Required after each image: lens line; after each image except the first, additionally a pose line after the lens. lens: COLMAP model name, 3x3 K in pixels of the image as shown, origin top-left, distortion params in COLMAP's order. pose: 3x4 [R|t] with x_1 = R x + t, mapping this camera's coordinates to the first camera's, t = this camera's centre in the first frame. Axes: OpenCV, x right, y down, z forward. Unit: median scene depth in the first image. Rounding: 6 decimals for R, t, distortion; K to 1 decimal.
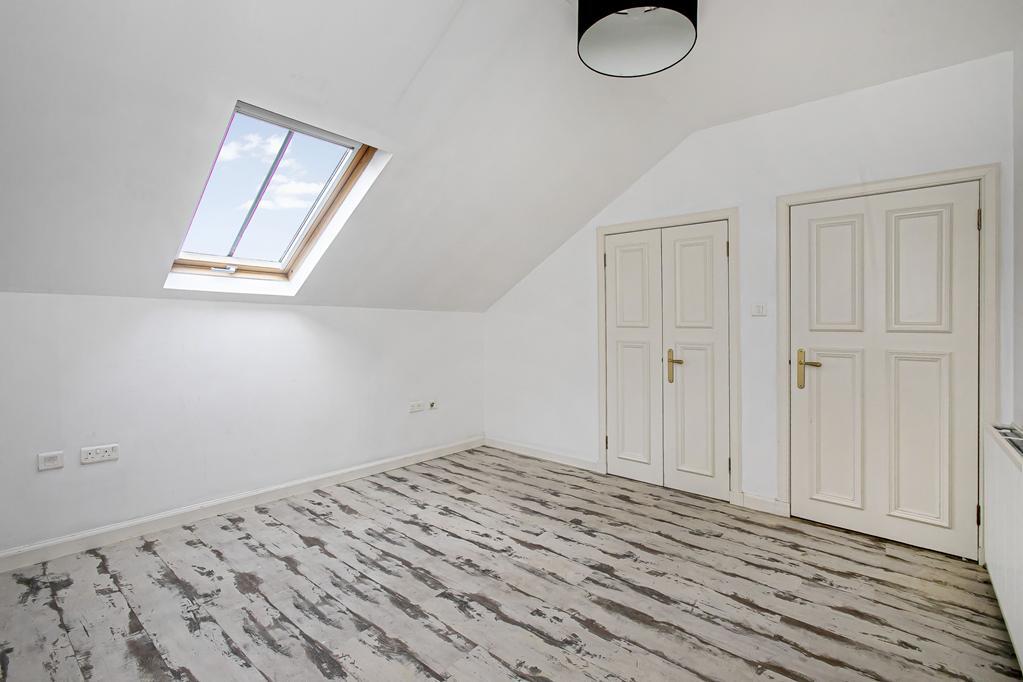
lens RADIAL K [[462.3, 0, 510.2], [0, 462.3, 321.4], [0, 0, 1]] dist [-0.003047, 0.001913]
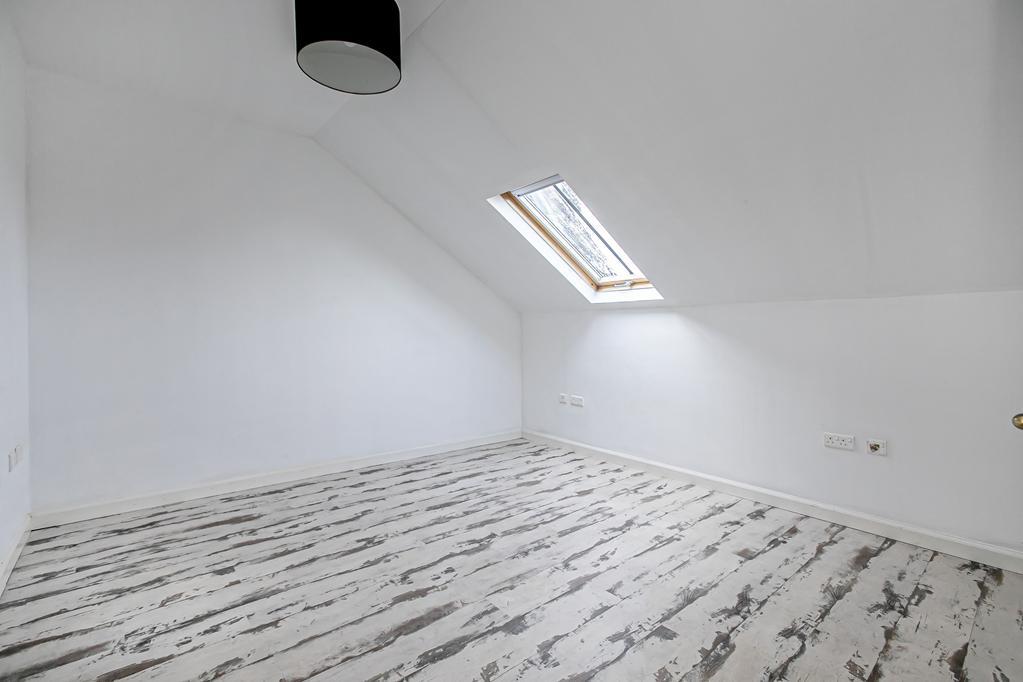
lens RADIAL K [[462.3, 0, 512.2], [0, 462.3, 343.1], [0, 0, 1]] dist [-0.003047, 0.001913]
pose [[-0.168403, 0.002855, -0.985714, 0.905855], [0.004846, 0.999986, 0.002068, 0.063009], [0.985706, -0.004429, -0.168415, 1.069545]]
